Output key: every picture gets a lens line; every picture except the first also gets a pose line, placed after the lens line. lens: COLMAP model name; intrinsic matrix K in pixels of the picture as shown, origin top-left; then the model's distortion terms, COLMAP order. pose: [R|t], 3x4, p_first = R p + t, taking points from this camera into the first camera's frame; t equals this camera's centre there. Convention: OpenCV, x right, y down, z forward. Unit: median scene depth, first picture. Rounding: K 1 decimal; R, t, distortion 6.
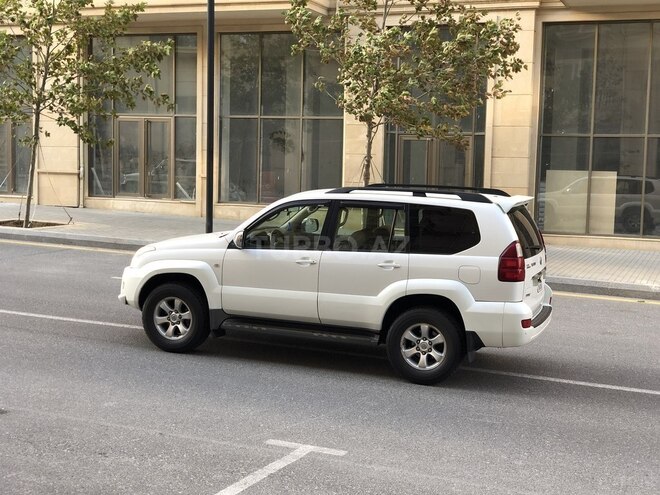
lens RADIAL K [[999.7, 0, 334.9], [0, 999.7, 257.9], [0, 0, 1]] dist [0.162418, -0.614144]
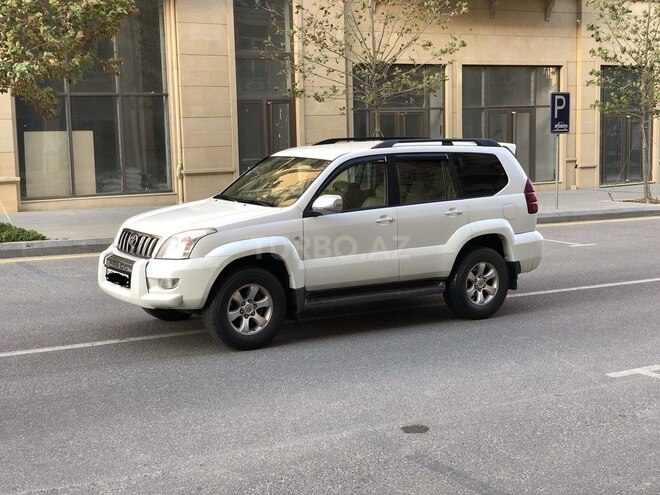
lens RADIAL K [[999.7, 0, 334.9], [0, 999.7, 257.9], [0, 0, 1]] dist [0.162418, -0.614144]
pose [[0.574372, -0.142501, 0.806096, -0.805902], [0.114676, 0.989028, 0.093128, -0.053212], [-0.810522, 0.038950, 0.584411, 0.462986]]
